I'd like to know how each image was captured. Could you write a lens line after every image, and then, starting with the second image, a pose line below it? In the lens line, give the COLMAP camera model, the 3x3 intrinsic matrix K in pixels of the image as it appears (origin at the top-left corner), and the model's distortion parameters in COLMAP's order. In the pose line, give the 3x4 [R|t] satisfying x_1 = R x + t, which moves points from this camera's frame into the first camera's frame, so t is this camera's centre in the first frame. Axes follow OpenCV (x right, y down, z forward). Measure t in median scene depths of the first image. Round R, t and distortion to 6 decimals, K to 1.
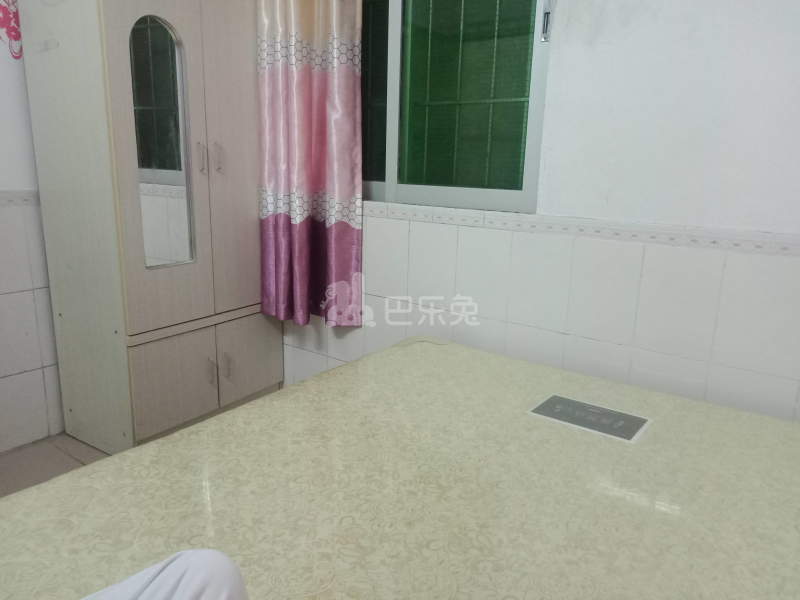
lens RADIAL K [[586.8, 0, 400.0], [0, 586.8, 300.0], [0, 0, 1]] dist [0.004971, 0.001806]
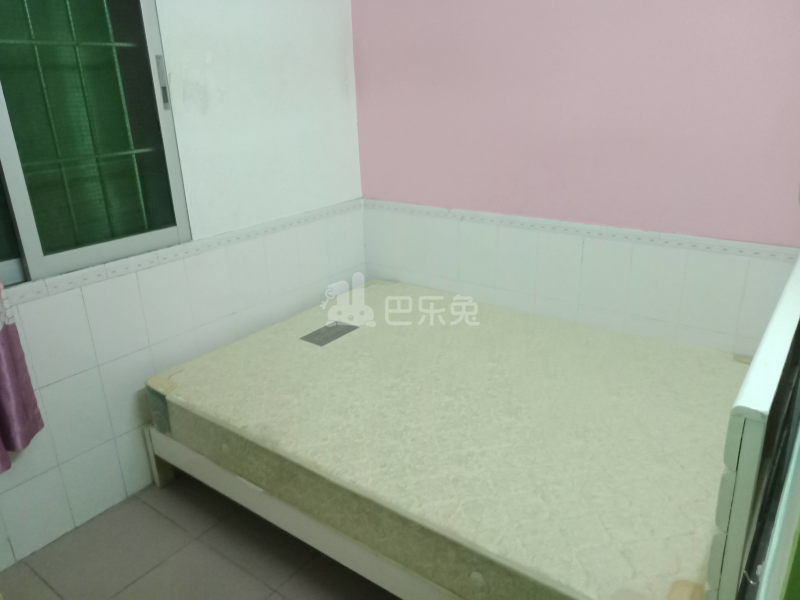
lens RADIAL K [[601.9, 0, 400.0], [0, 601.9, 300.0], [0, 0, 1]] dist [-0.001723, -0.000396]
pose [[-0.003085, -0.365307, 0.930882, -1.036358], [0.265300, 0.897230, 0.352980, -0.370755], [-0.964161, 0.248052, 0.094148, 0.468122]]
